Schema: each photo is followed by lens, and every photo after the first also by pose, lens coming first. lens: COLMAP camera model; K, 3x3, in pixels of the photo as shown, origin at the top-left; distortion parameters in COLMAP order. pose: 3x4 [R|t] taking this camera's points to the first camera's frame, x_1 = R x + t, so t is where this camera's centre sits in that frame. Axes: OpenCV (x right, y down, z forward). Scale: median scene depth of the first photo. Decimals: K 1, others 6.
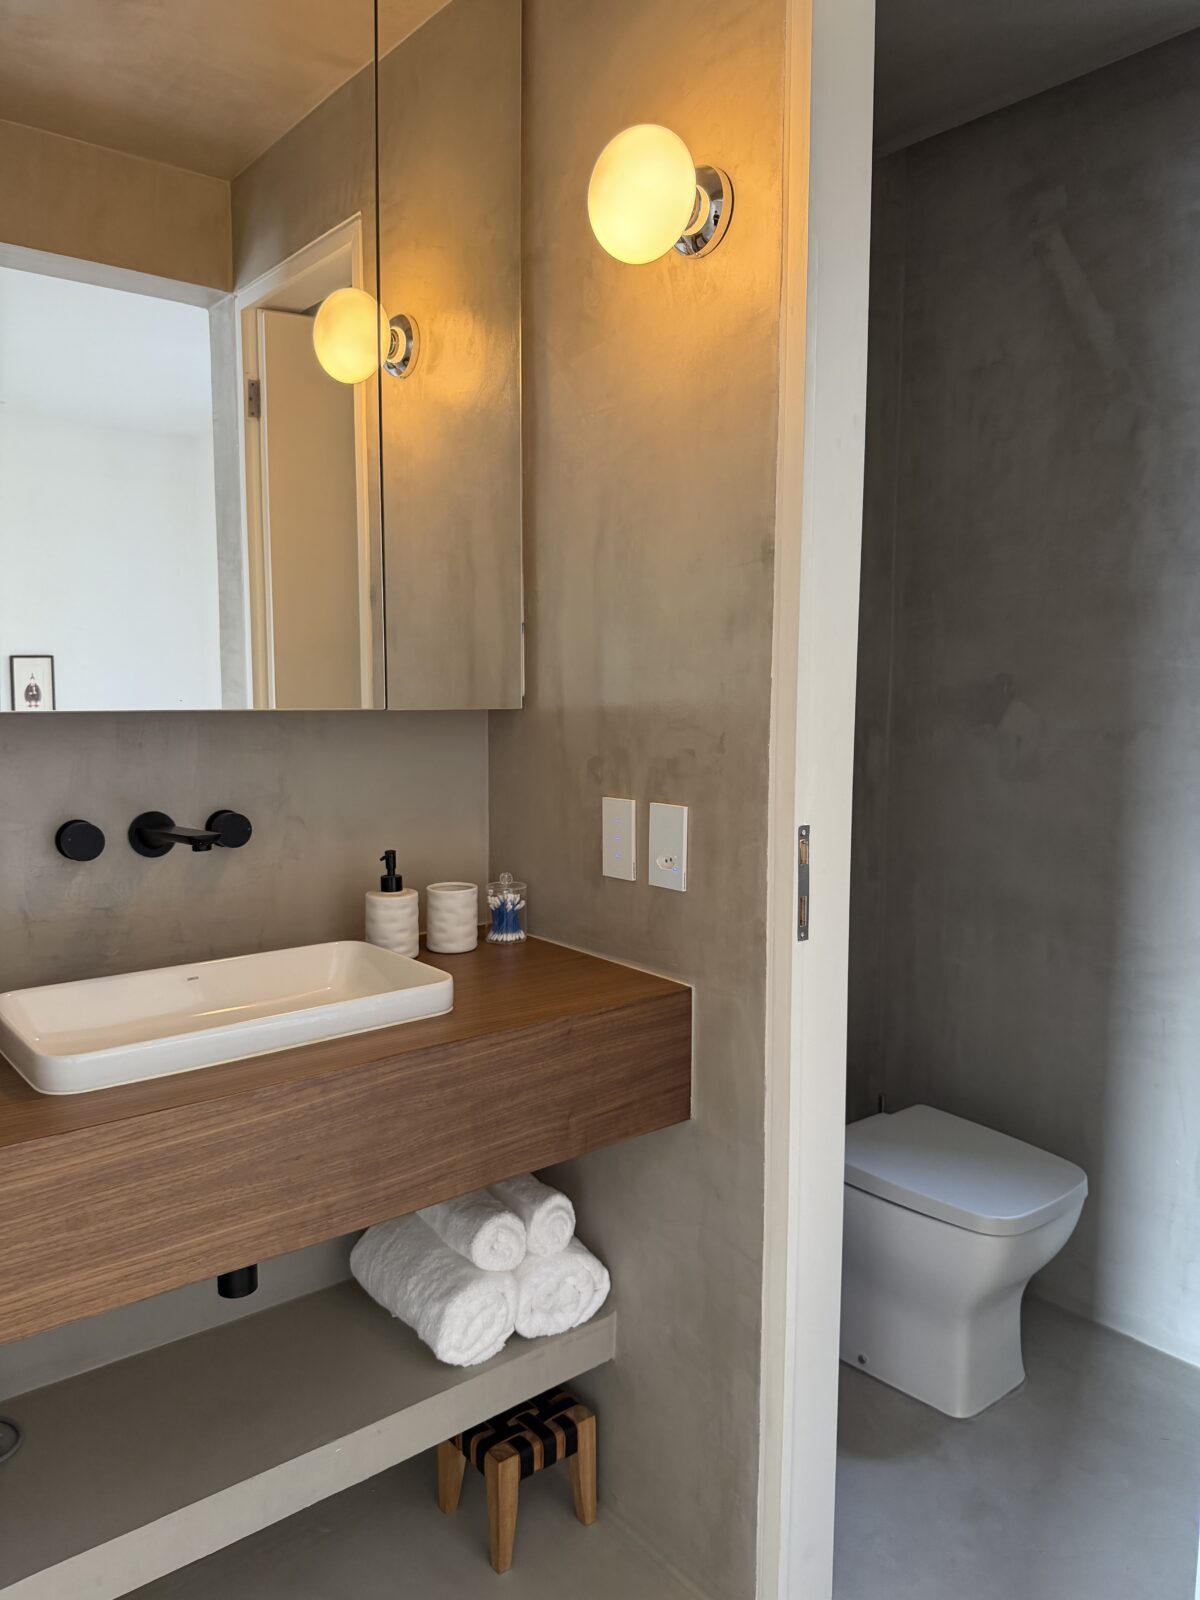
lens RADIAL K [[1146.2, 0, 600.0], [0, 1146.2, 800.0], [0, 0, 1]] dist [0.042438, -0.094837]
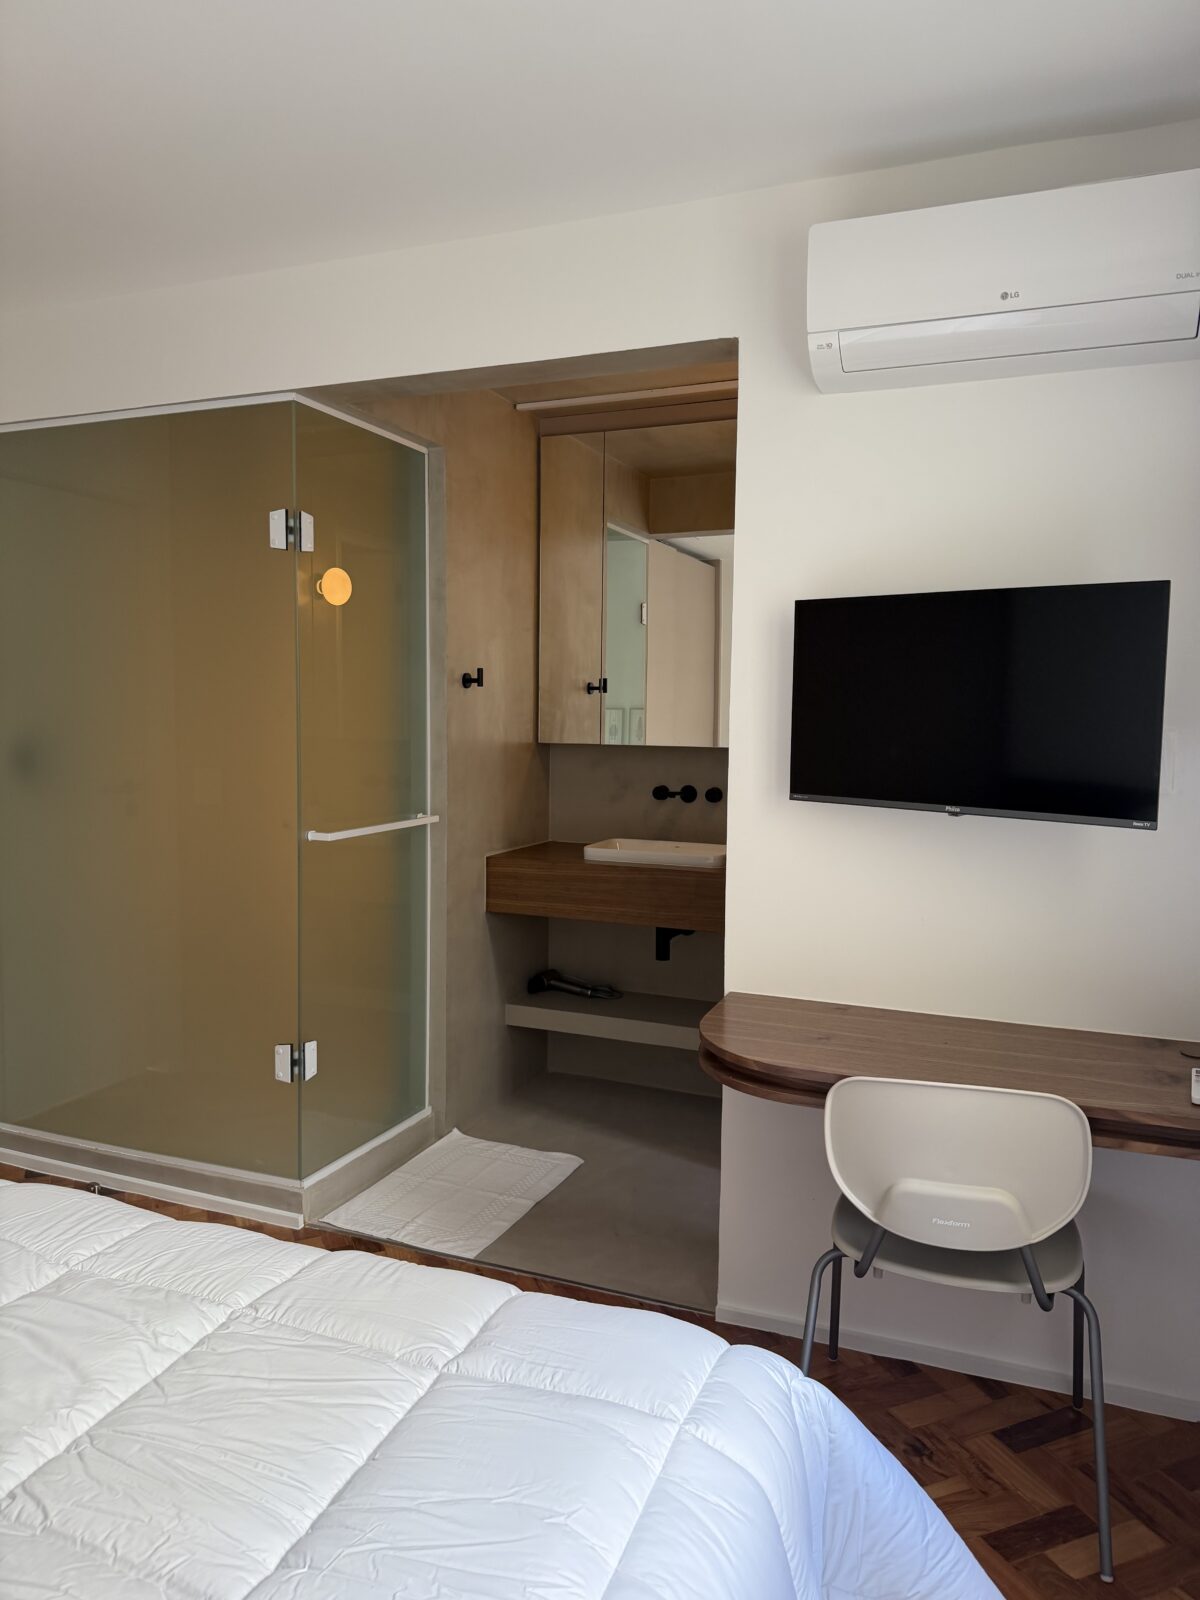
lens RADIAL K [[1127.8, 0, 600.0], [0, 1127.8, 800.0], [0, 0, 1]] dist [0.136740, -0.196487]
pose [[0.480106, 0.072974, -0.874170, 1.733895], [-0.099731, 0.994613, 0.028255, -0.009013], [0.871523, 0.073617, 0.484798, -0.409832]]
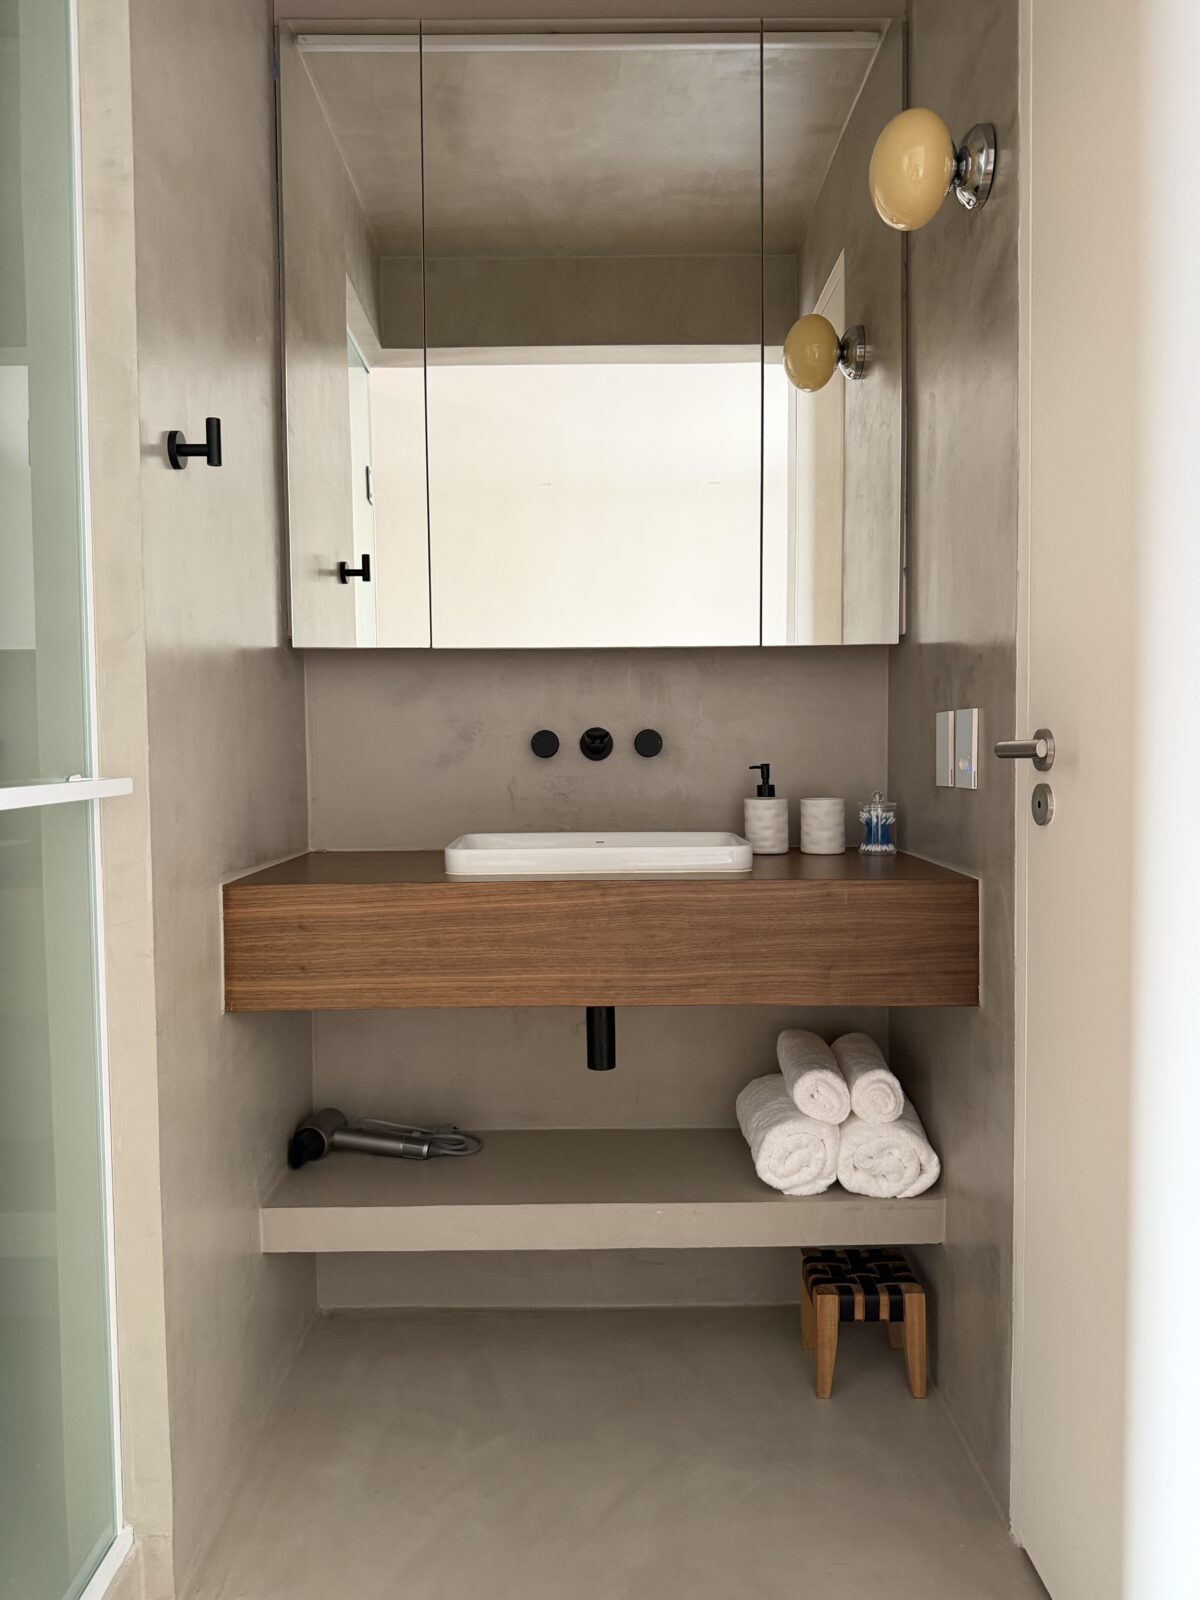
lens RADIAL K [[1127.8, 0, 600.0], [0, 1127.8, 800.0], [0, 0, 1]] dist [0.136740, -0.196487]
pose [[0.781862, 0.021200, -0.623091, 0.461864], [-0.053109, 0.998054, -0.032684, 0.139464], [0.621186, 0.058646, 0.781466, -0.060153]]
